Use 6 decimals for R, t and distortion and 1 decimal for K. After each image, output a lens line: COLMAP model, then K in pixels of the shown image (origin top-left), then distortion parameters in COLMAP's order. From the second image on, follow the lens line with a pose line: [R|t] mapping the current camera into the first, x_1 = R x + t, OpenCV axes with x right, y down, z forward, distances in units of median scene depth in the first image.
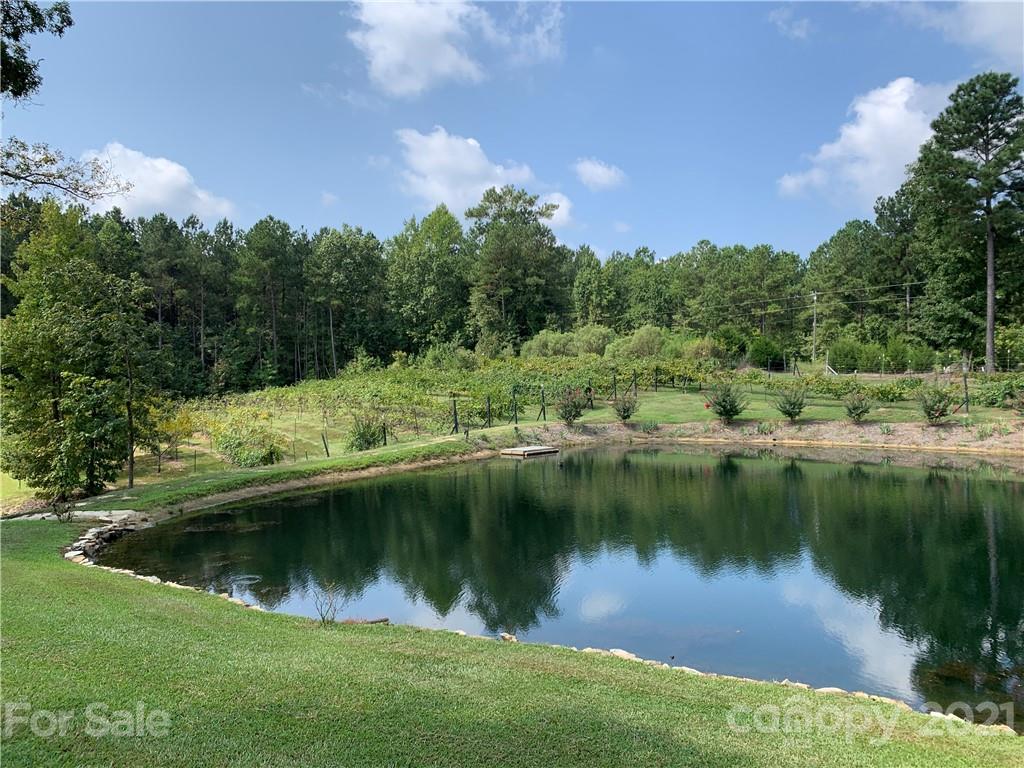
lens RADIAL K [[806.6, 0, 508.6], [0, 806.6, 388.7], [0, 0, 1]] dist [0.149646, -0.199447]
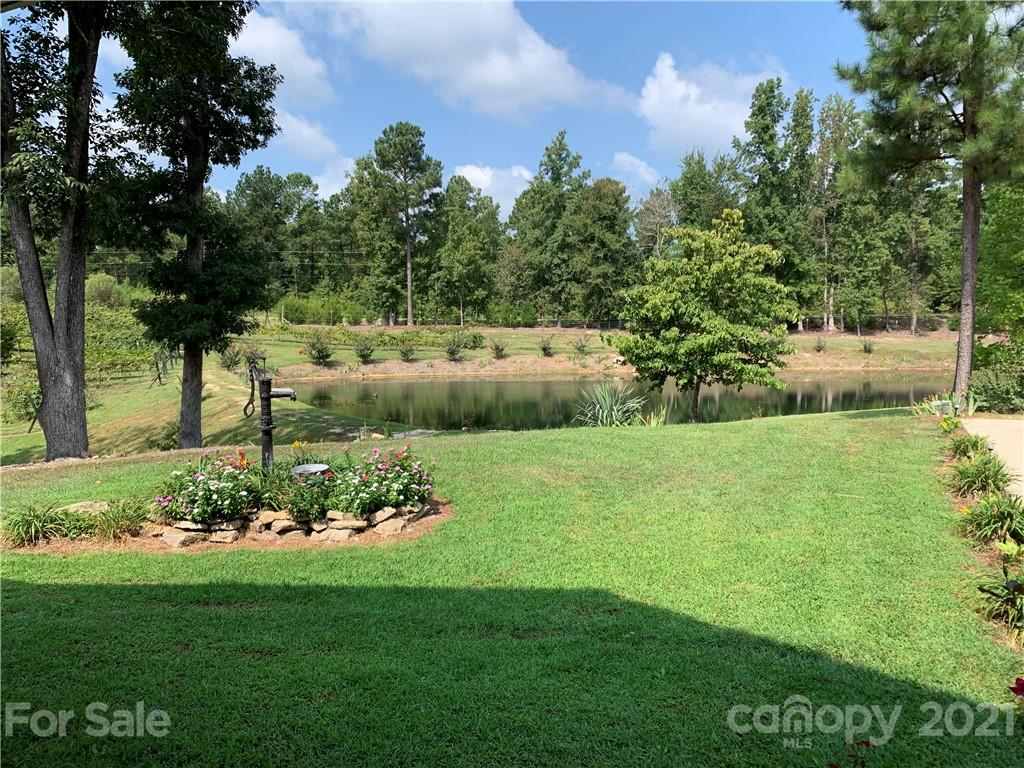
lens RADIAL K [[806.6, 0, 508.6], [0, 806.6, 388.7], [0, 0, 1]] dist [0.149646, -0.199447]
pose [[0.561071, -0.067014, 0.825050, -0.348386], [0.001215, 0.996783, 0.080136, -0.013255], [-0.827767, -0.043960, 0.559348, -0.000922]]
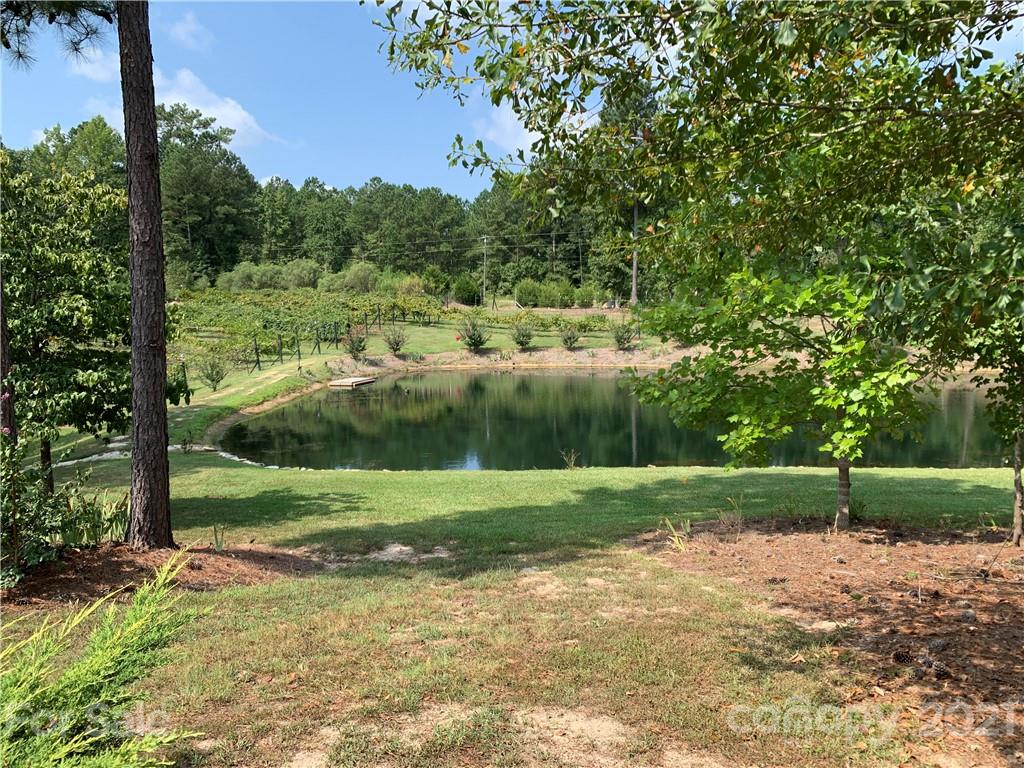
lens RADIAL K [[806.6, 0, 508.6], [0, 806.6, 388.7], [0, 0, 1]] dist [0.149646, -0.199447]
pose [[0.896912, -0.049775, 0.439399, -0.121856], [0.008818, 0.995460, 0.094768, -0.009784], [-0.442121, -0.081124, 0.893279, -0.069156]]
